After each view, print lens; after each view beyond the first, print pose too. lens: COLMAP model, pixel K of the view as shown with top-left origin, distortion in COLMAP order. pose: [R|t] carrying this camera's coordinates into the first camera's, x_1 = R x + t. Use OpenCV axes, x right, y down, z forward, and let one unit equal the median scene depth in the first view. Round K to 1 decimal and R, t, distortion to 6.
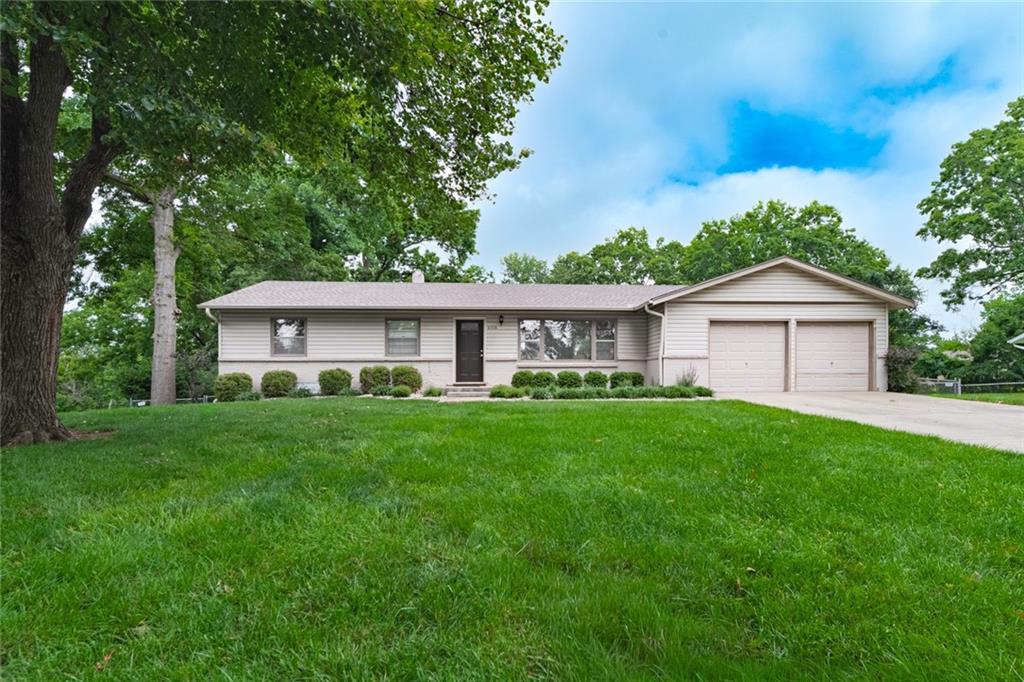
lens RADIAL K [[536.1, 0, 514.9], [0, 536.1, 378.3], [0, 0, 1]] dist [-0.000818, -0.000082]
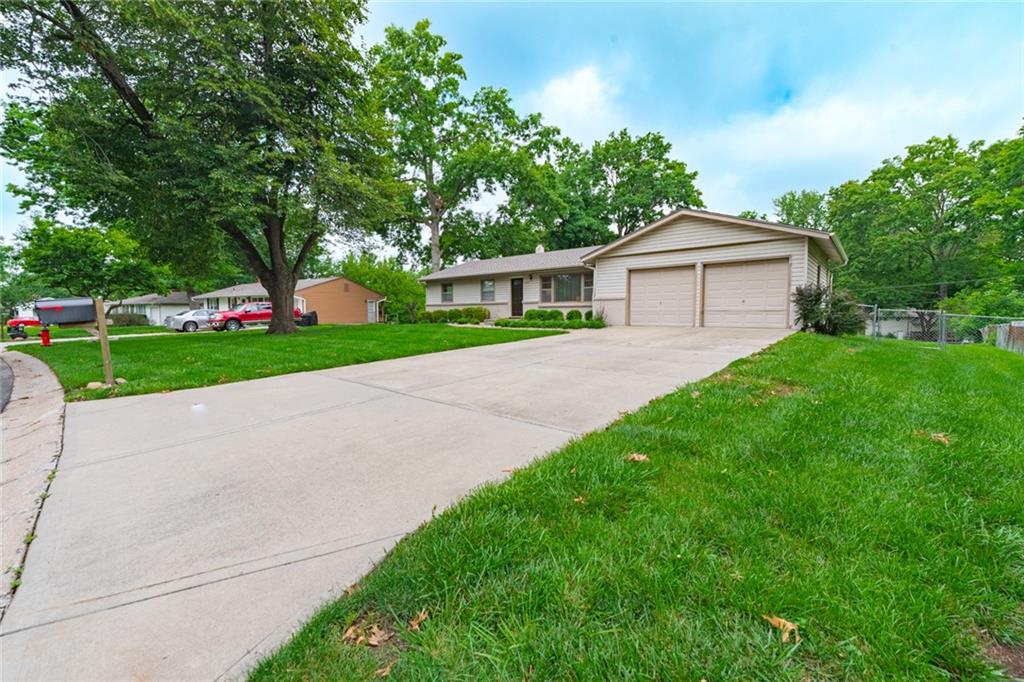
lens RADIAL K [[407.1, 0, 512.0], [0, 407.1, 341.0], [0, 0, 1]] dist [-0.002368, -0.000353]
pose [[0.713011, 0.048110, -0.699501, 0.791586], [0.004896, 0.997277, 0.073580, -0.010226], [0.701136, -0.055888, 0.710834, 0.098858]]
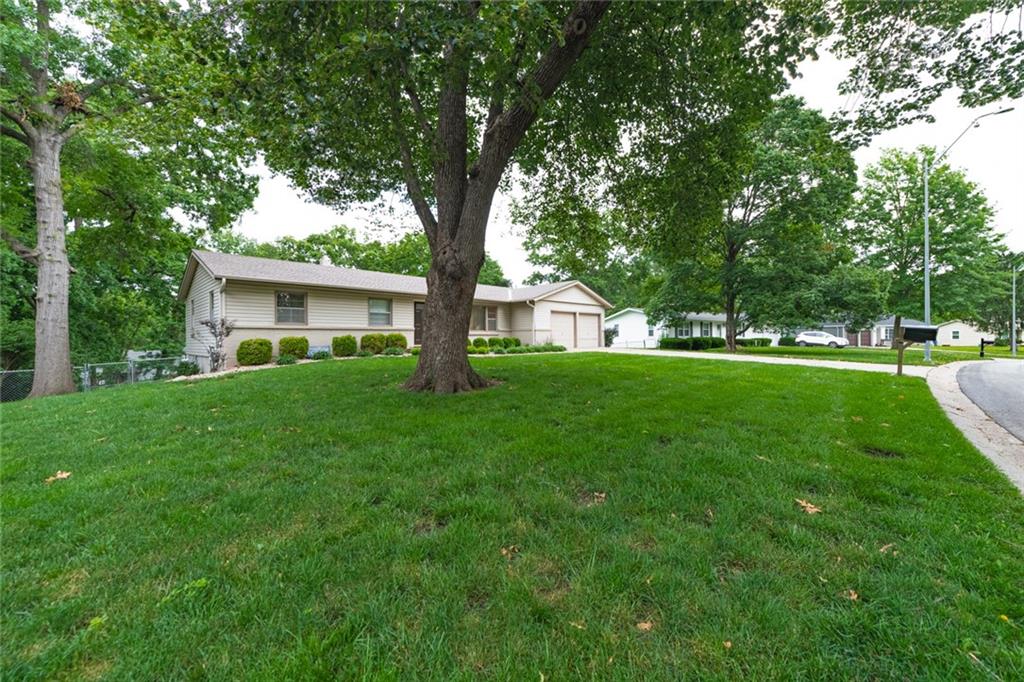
lens RADIAL K [[407.1, 0, 512.0], [0, 407.1, 341.0], [0, 0, 1]] dist [-0.002368, -0.000353]
pose [[0.751820, -0.004690, 0.659351, -0.639654], [0.005150, 0.999986, 0.001240, -0.003542], [-0.659348, 0.002463, 0.751834, 0.009994]]
